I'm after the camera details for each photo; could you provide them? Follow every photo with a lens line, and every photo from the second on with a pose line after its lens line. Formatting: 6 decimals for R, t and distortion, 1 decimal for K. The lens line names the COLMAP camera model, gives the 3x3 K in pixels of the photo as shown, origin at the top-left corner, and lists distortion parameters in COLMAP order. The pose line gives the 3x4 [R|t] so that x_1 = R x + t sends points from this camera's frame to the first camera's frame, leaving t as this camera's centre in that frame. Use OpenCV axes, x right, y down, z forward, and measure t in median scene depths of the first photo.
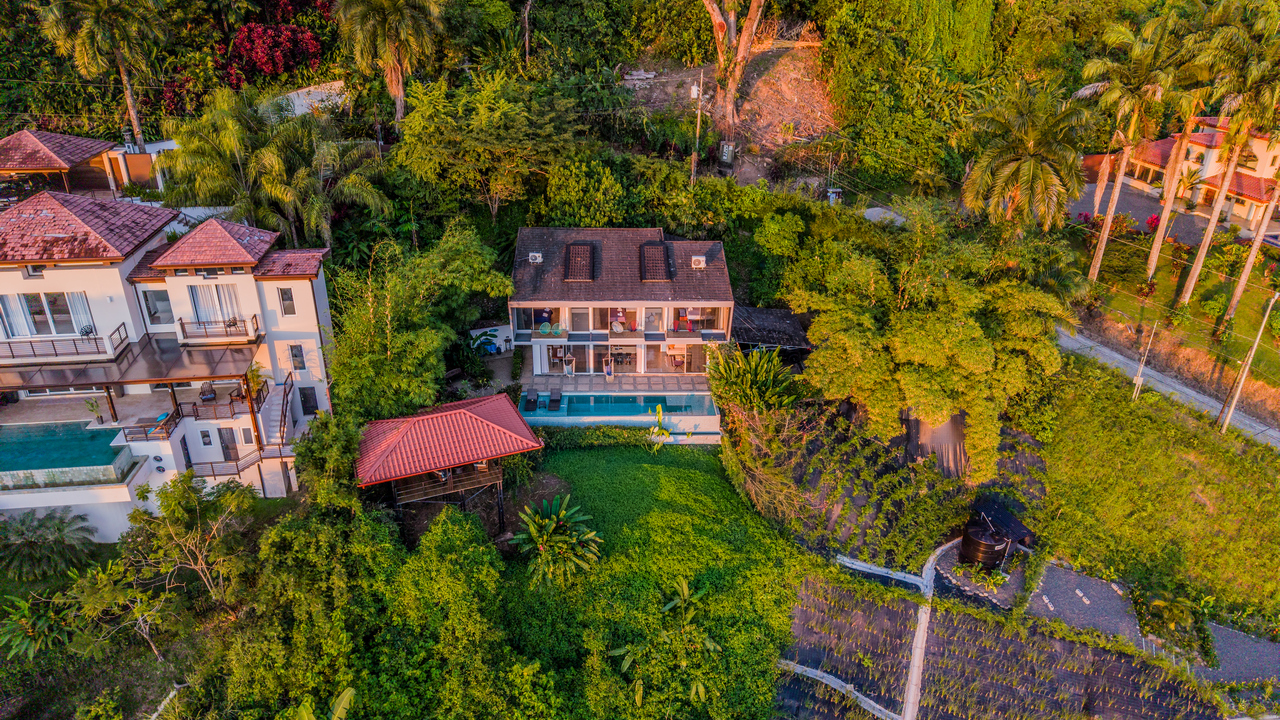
lens RADIAL K [[863.2, 0, 637.3], [0, 863.2, 359.5], [0, 0, 1]] dist [0.001489, -0.000731]
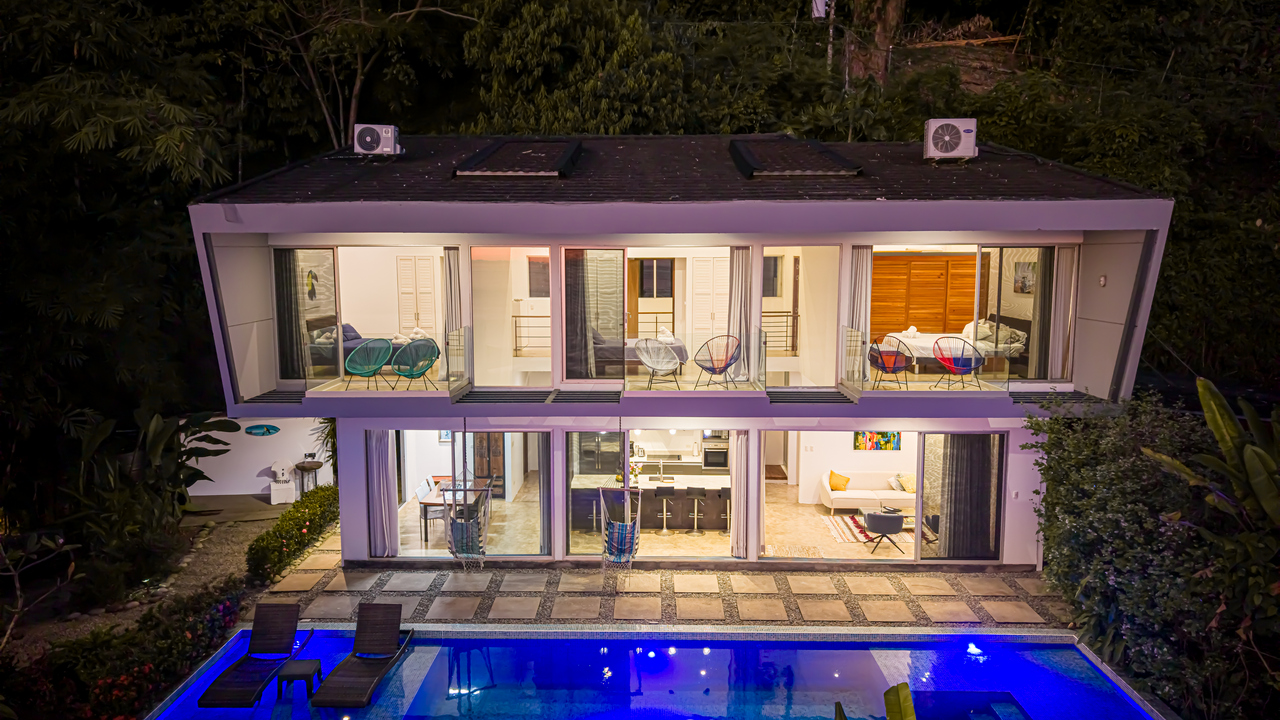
lens RADIAL K [[856.5, 0, 637.7], [0, 856.5, 365.3], [0, 0, 1]] dist [-0.001560, 0.002519]
pose [[0.998870, -0.006467, -0.047079, -0.016034], [-0.009329, 0.944729, -0.327719, 0.043325], [0.046596, 0.327788, 0.943601, 0.706995]]
